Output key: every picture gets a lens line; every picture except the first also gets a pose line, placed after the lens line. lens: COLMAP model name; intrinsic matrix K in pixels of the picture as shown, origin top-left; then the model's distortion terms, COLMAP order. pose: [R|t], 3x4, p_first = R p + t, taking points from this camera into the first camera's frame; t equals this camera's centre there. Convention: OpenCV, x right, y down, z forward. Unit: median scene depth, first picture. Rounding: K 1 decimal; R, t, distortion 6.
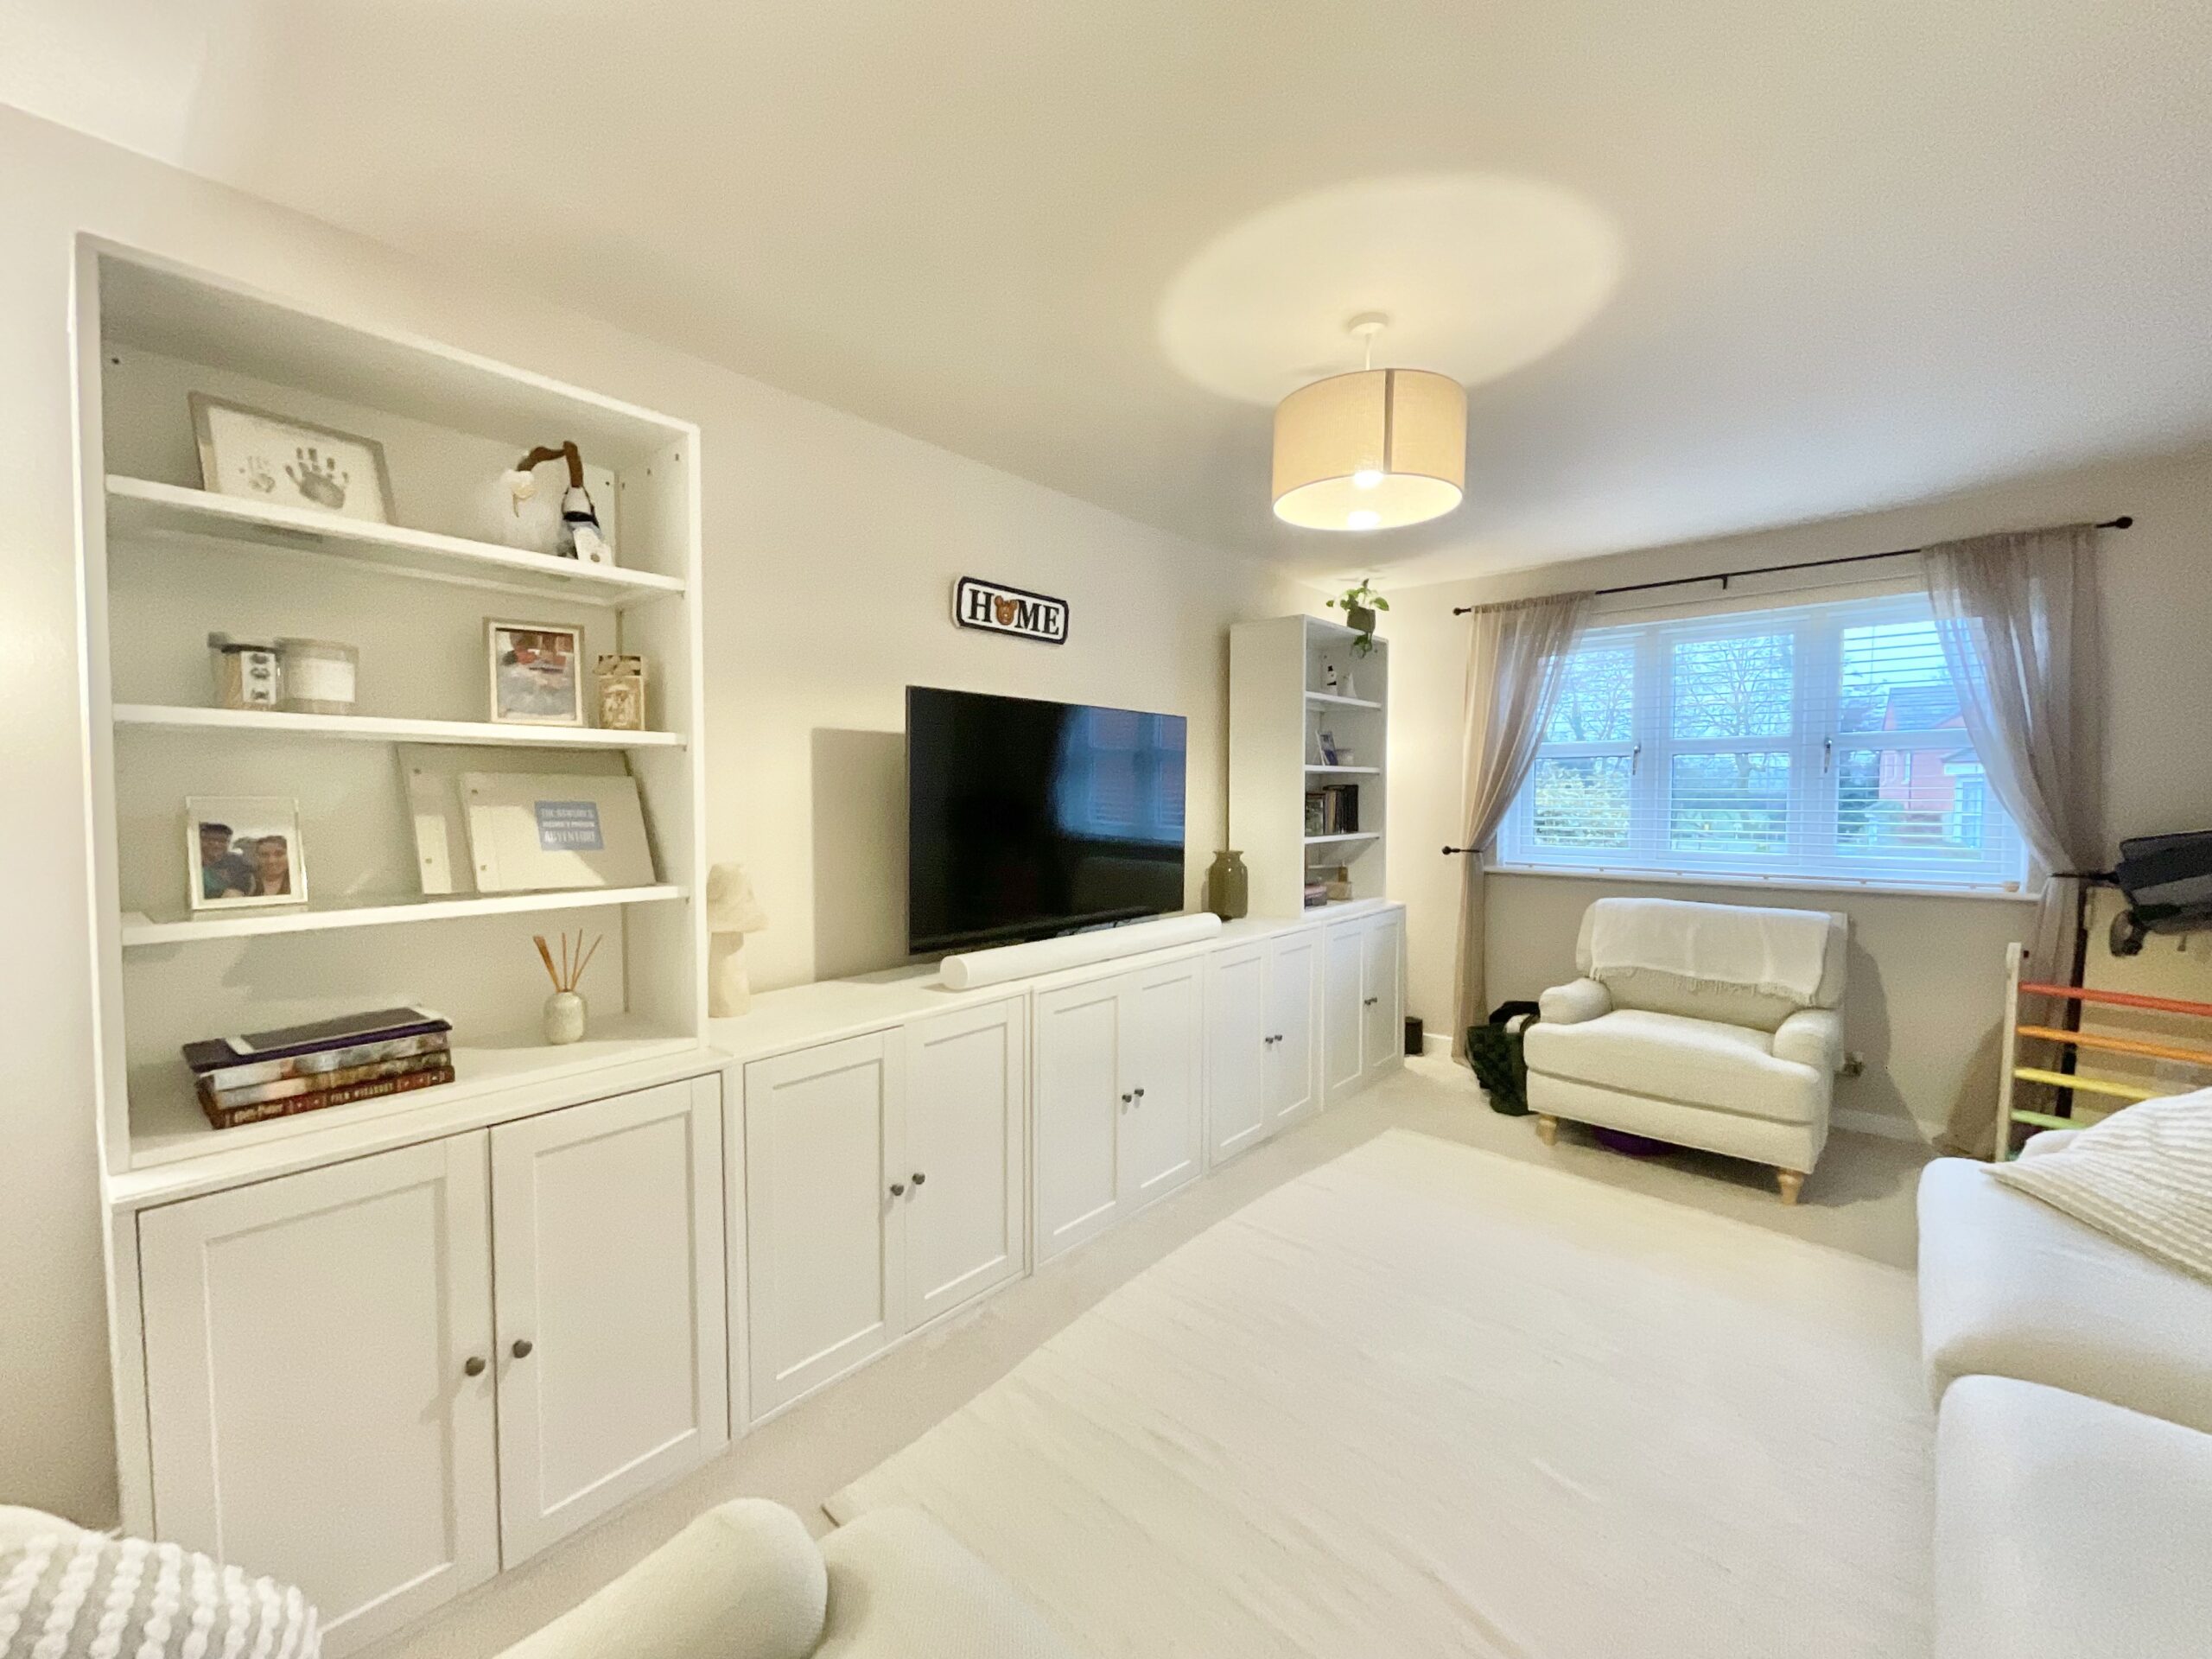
lens RADIAL K [[901.1, 0, 1102.6], [0, 901.1, 828.7], [0, 0, 1]] dist [-0.000386, 0.000650]
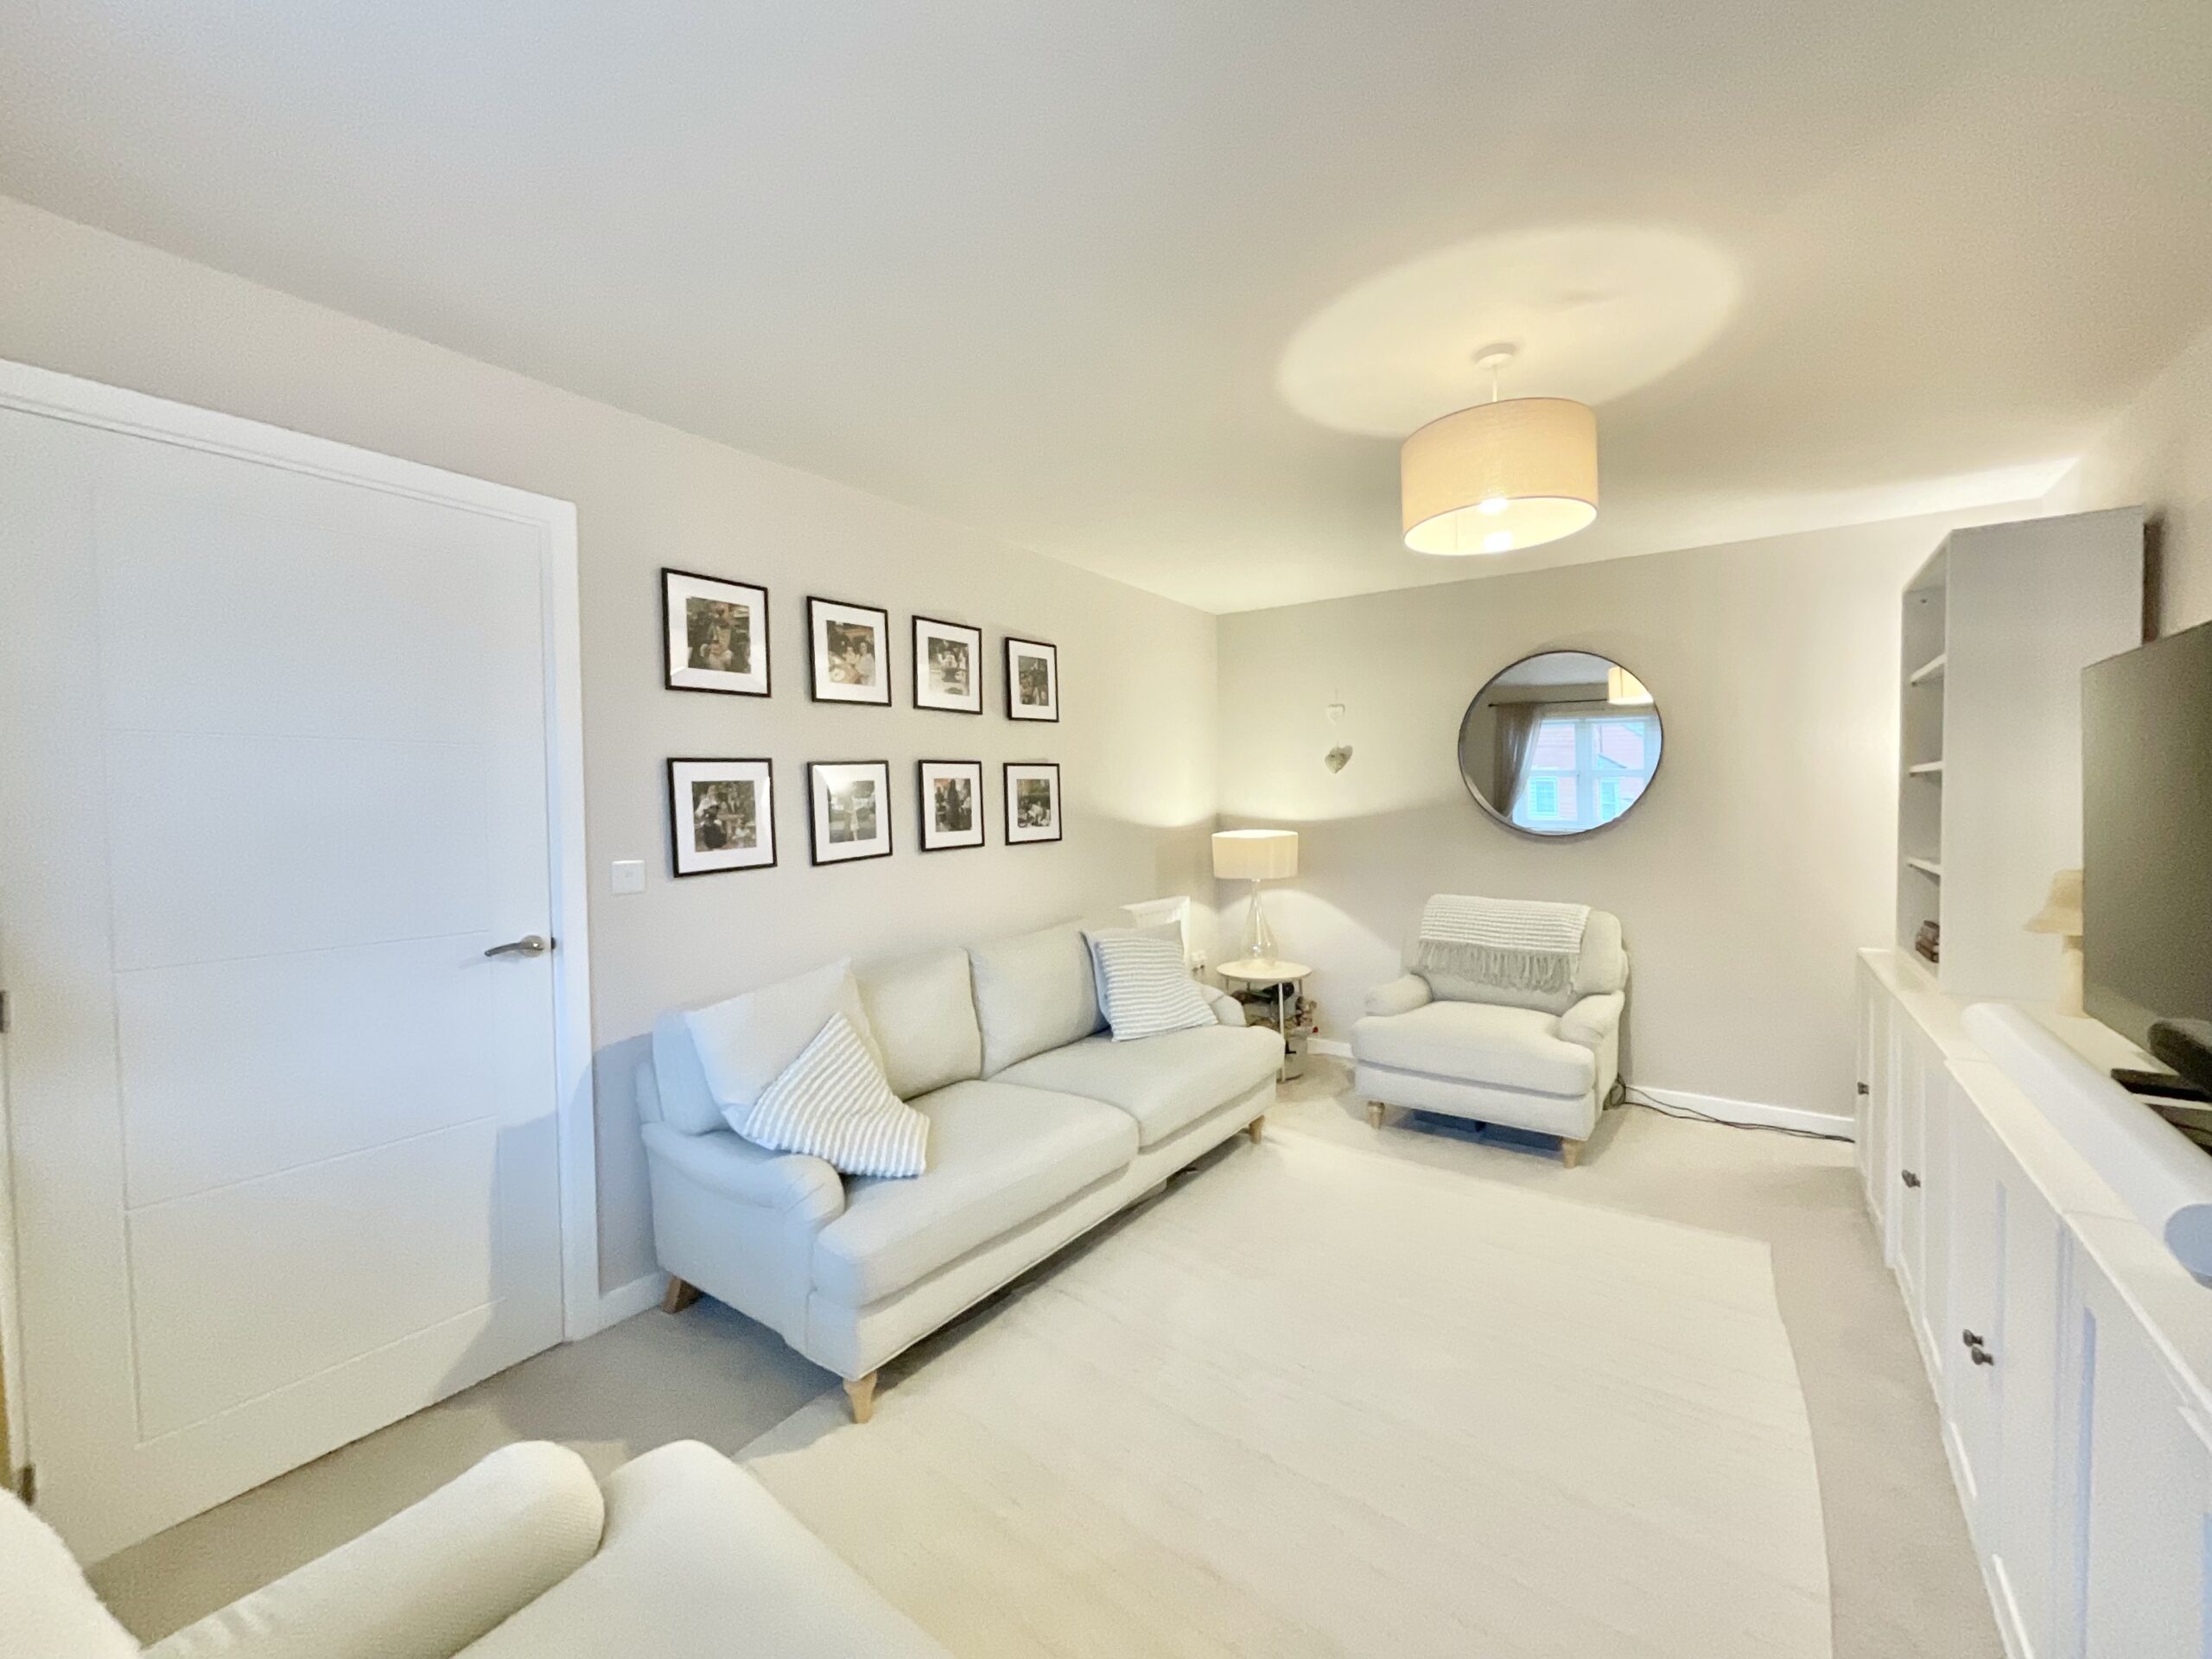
lens RADIAL K [[901.1, 0, 1102.6], [0, 901.1, 828.7], [0, 0, 1]] dist [-0.000386, 0.000650]
pose [[-0.996480, 0.012824, -0.082848, 0.566441], [0.007253, 0.997713, 0.067196, -0.062013], [0.083521, 0.066359, -0.994294, 1.372341]]
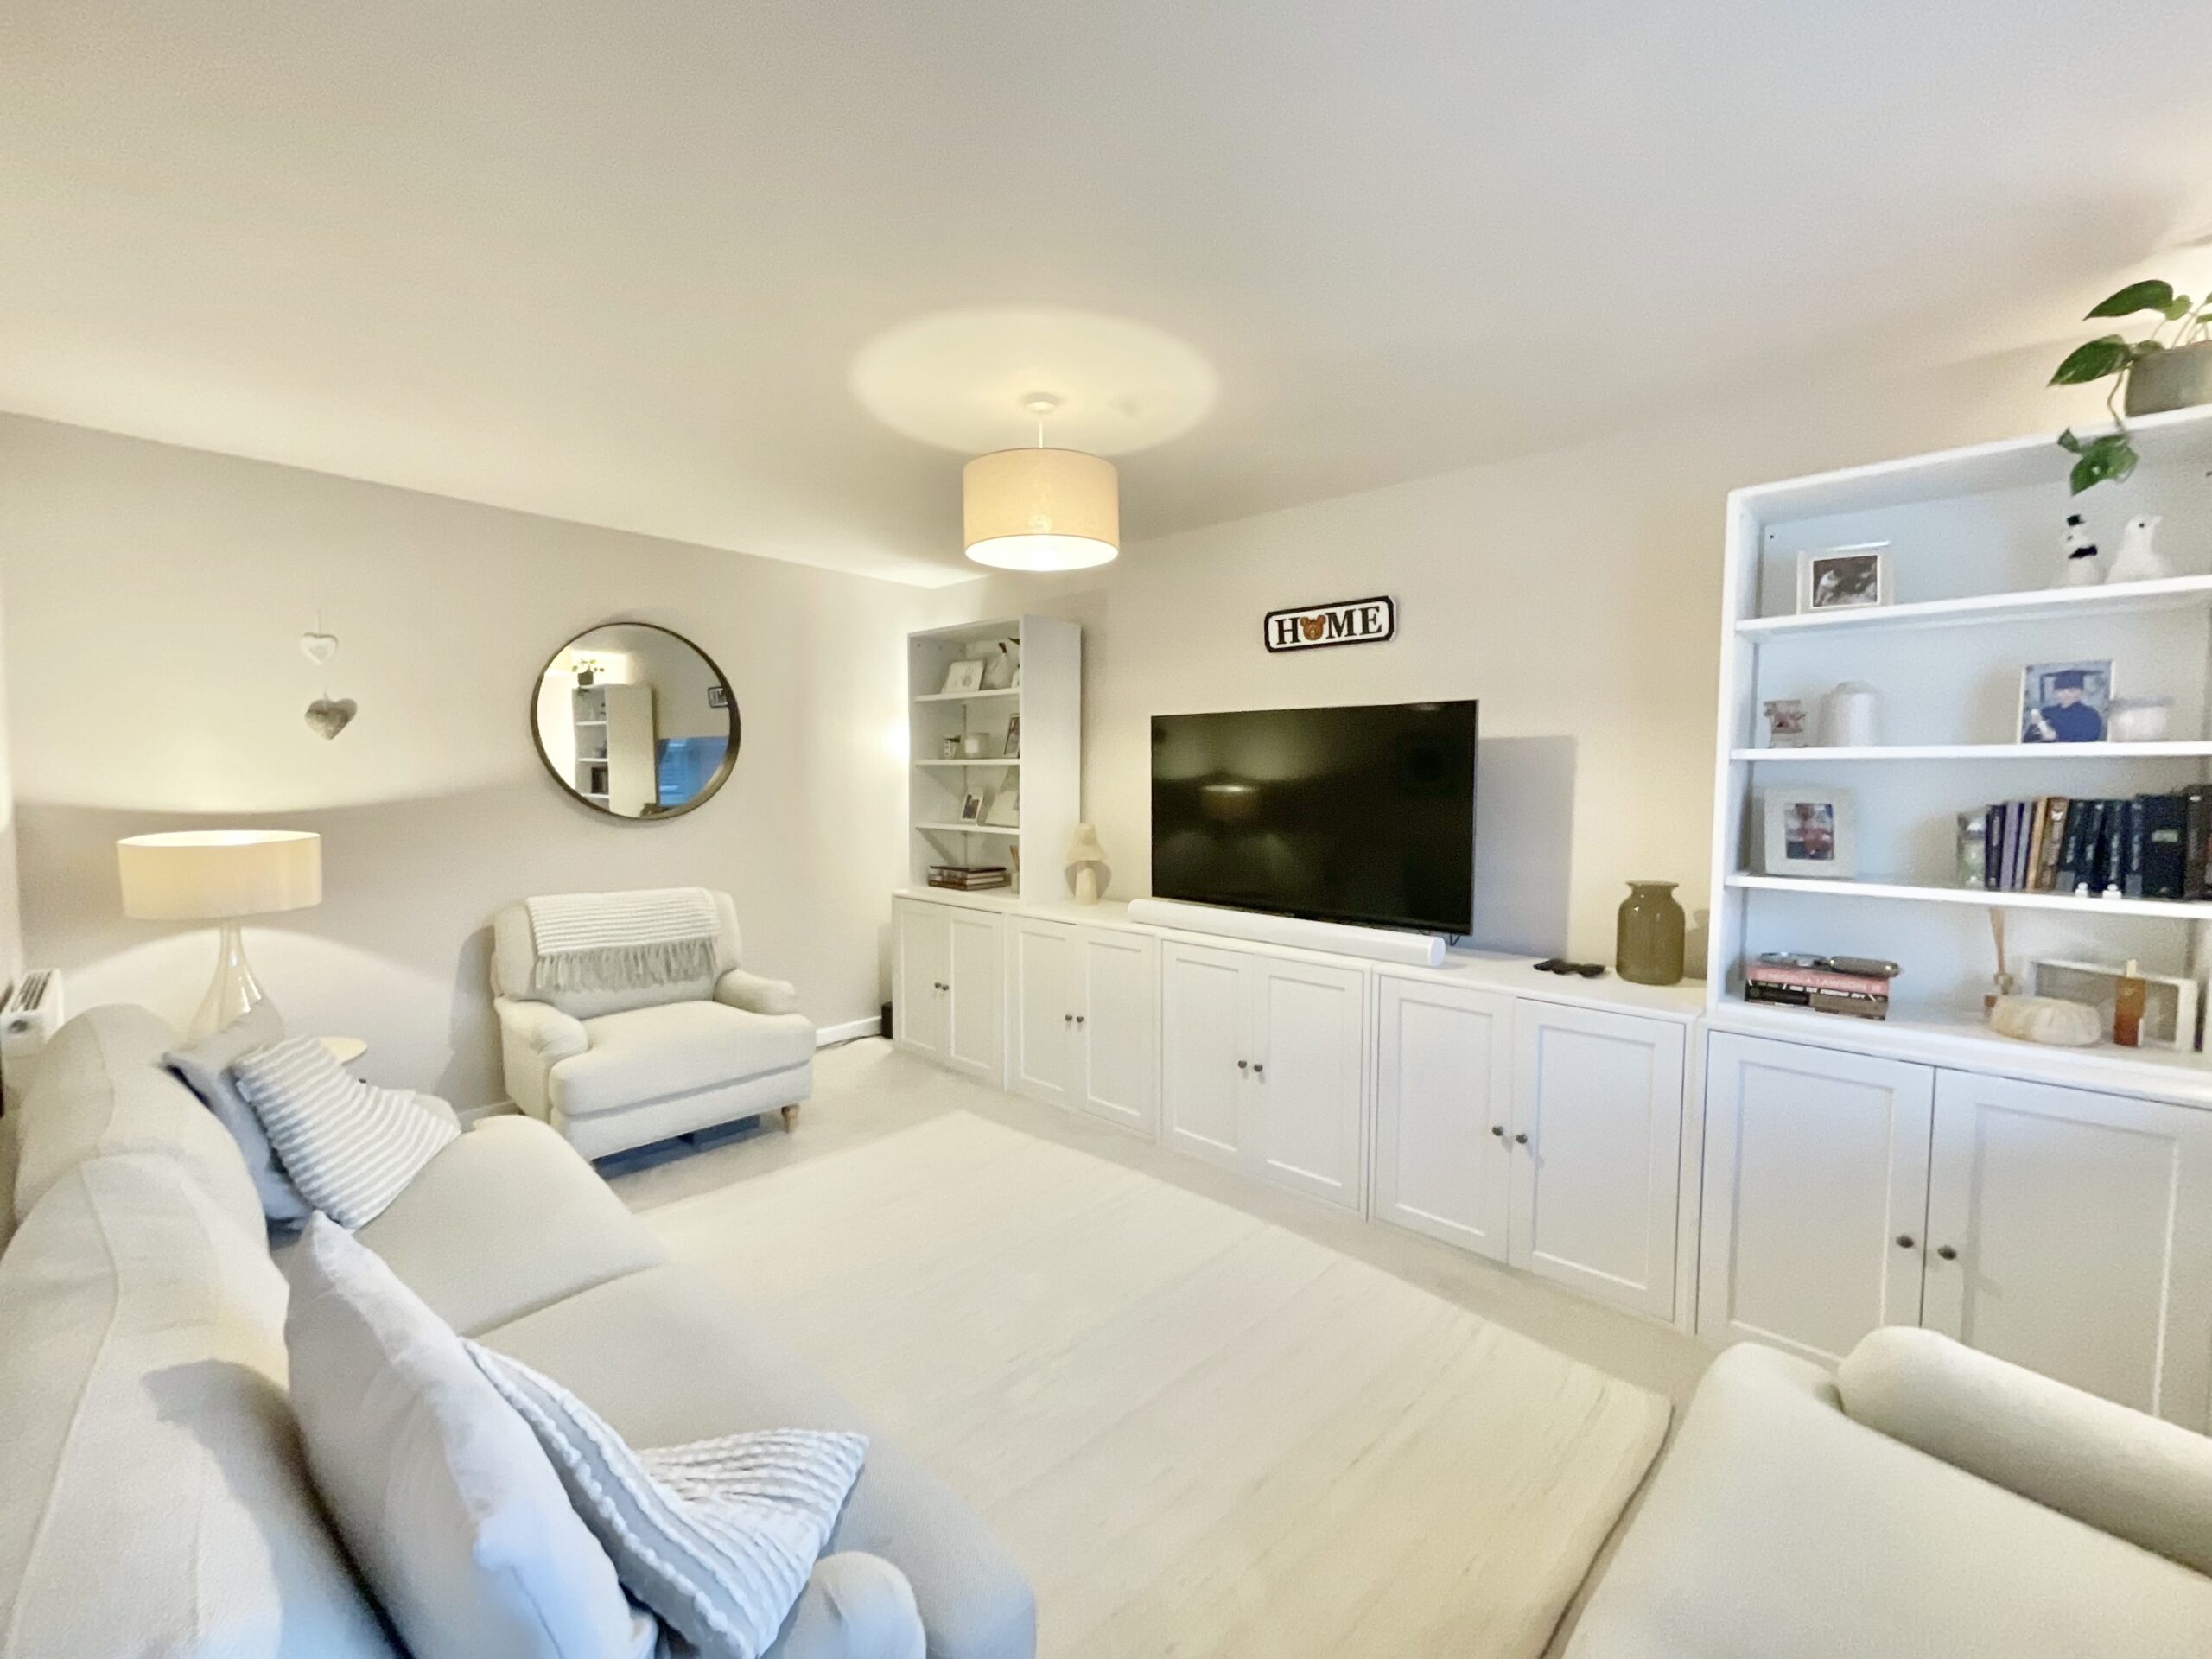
lens RADIAL K [[901.1, 0, 1102.6], [0, 901.1, 828.7], [0, 0, 1]] dist [-0.000386, 0.000650]
pose [[-0.035115, 0.058206, -0.997687, 1.031088], [-0.042363, 0.997319, 0.059675, -0.046355], [0.998485, 0.044361, -0.032555, 0.776442]]
